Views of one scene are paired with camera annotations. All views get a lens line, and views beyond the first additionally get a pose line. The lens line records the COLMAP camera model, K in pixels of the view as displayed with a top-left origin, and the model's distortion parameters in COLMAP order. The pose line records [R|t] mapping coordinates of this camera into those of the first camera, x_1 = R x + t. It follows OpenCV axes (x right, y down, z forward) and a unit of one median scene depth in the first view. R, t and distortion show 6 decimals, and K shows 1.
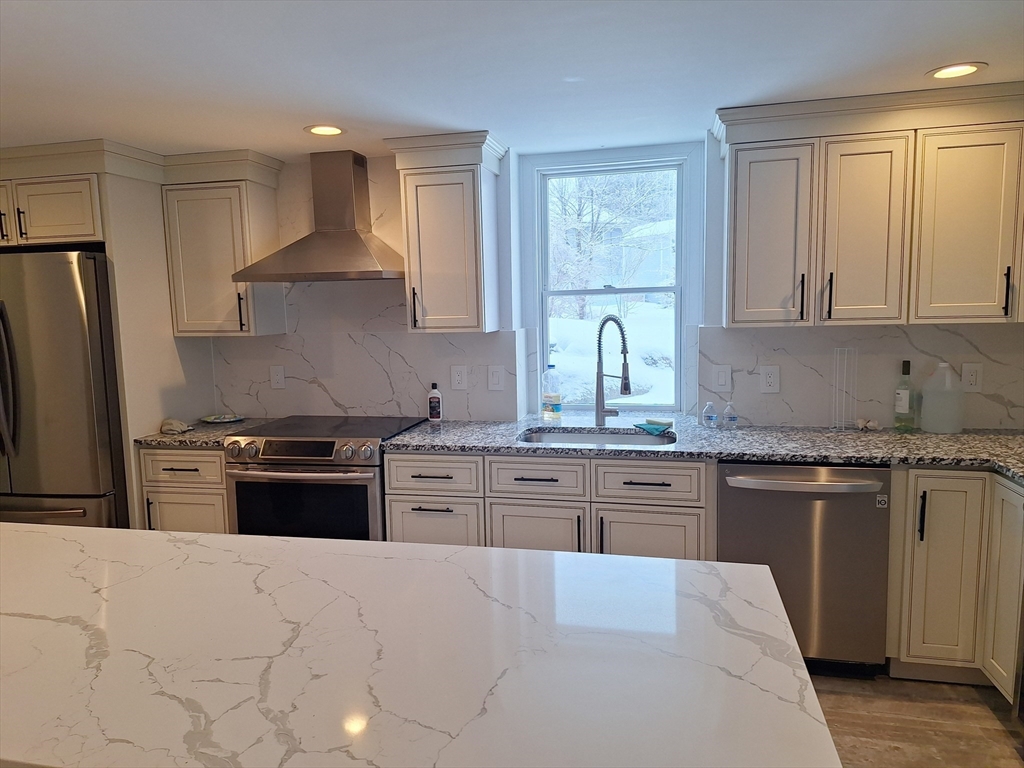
lens RADIAL K [[702.6, 0, 506.4], [0, 702.6, 385.4], [0, 0, 1]] dist [0.103527, -0.125044]
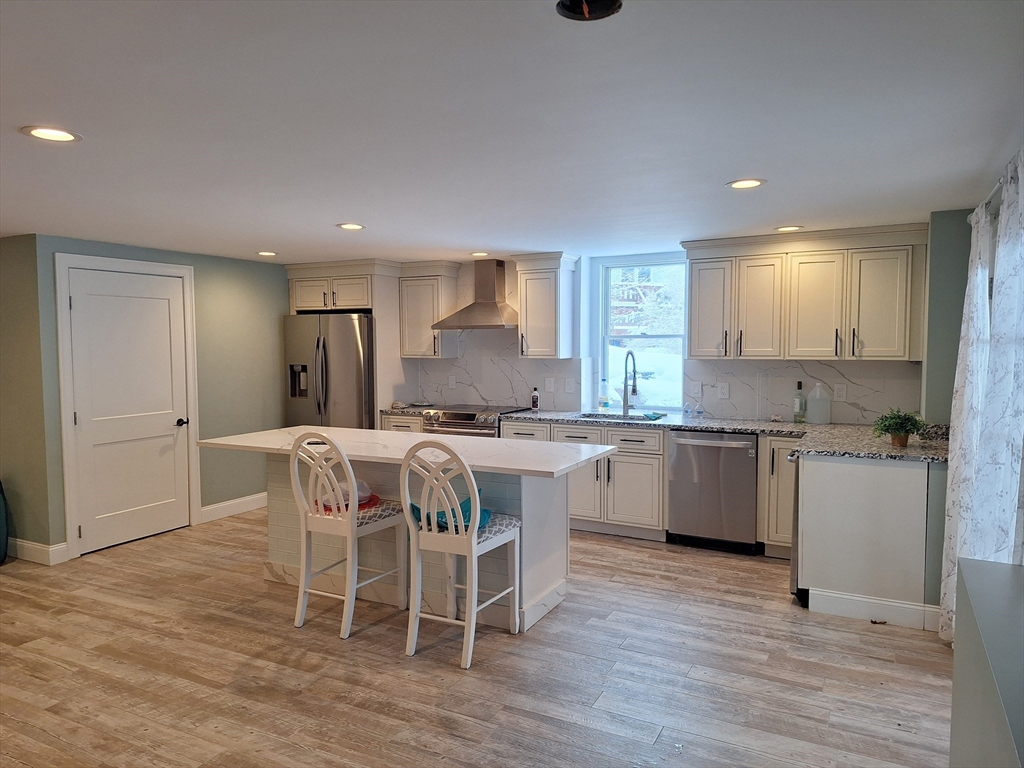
lens RADIAL K [[702.6, 0, 506.4], [0, 702.6, 385.4], [0, 0, 1]] dist [0.103527, -0.125044]
pose [[0.966046, 0.034299, -0.256084, 0.300712], [-0.046623, 0.998020, -0.042208, 0.074989], [0.254130, 0.052715, 0.965732, -0.769965]]
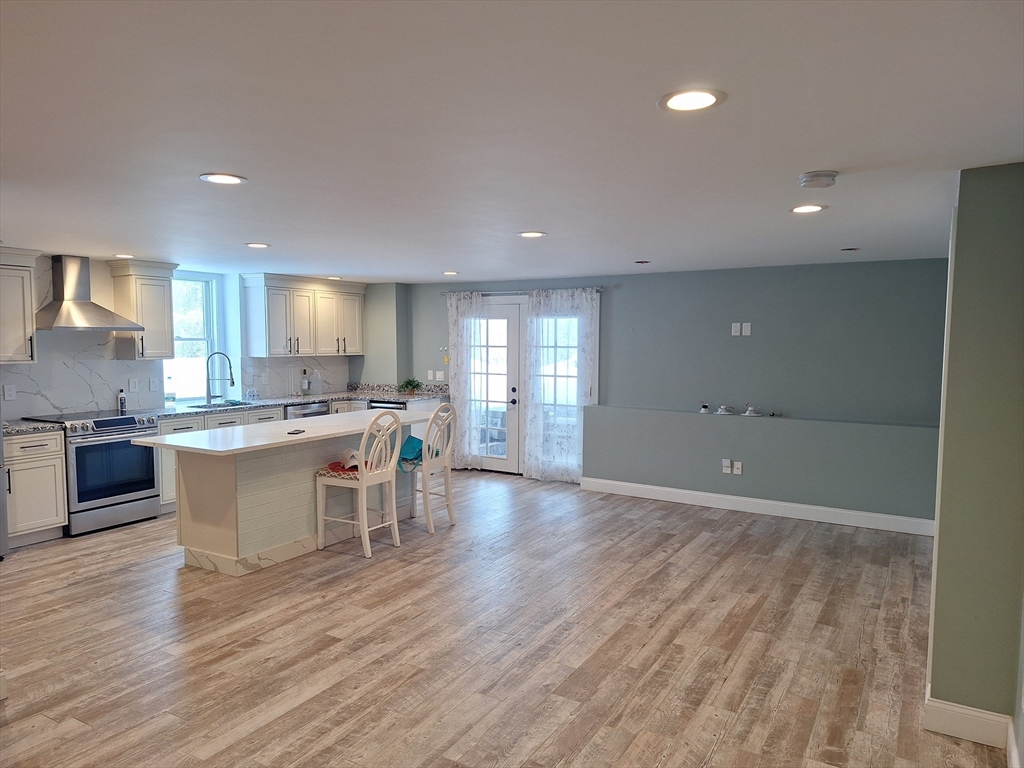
lens RADIAL K [[702.6, 0, 506.4], [0, 702.6, 385.4], [0, 0, 1]] dist [0.103527, -0.125044]
pose [[0.307327, -0.039682, 0.950776, -1.667894], [0.096736, 0.995257, 0.010270, 0.068722], [-0.946674, 0.088818, 0.309708, -0.521731]]
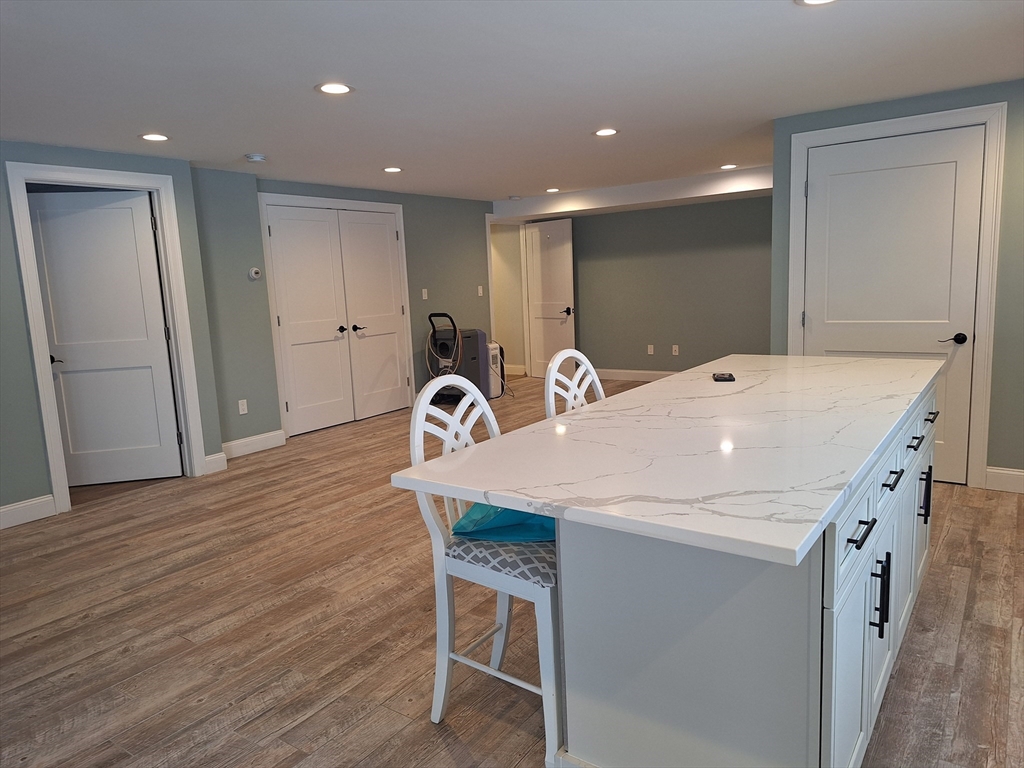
lens RADIAL K [[702.6, 0, 506.4], [0, 702.6, 385.4], [0, 0, 1]] dist [0.103527, -0.125044]
pose [[-0.386178, 0.183017, -0.904086, 0.524931], [-0.050820, 0.974409, 0.218961, -0.023714], [0.921023, 0.130504, -0.366995, 0.466849]]
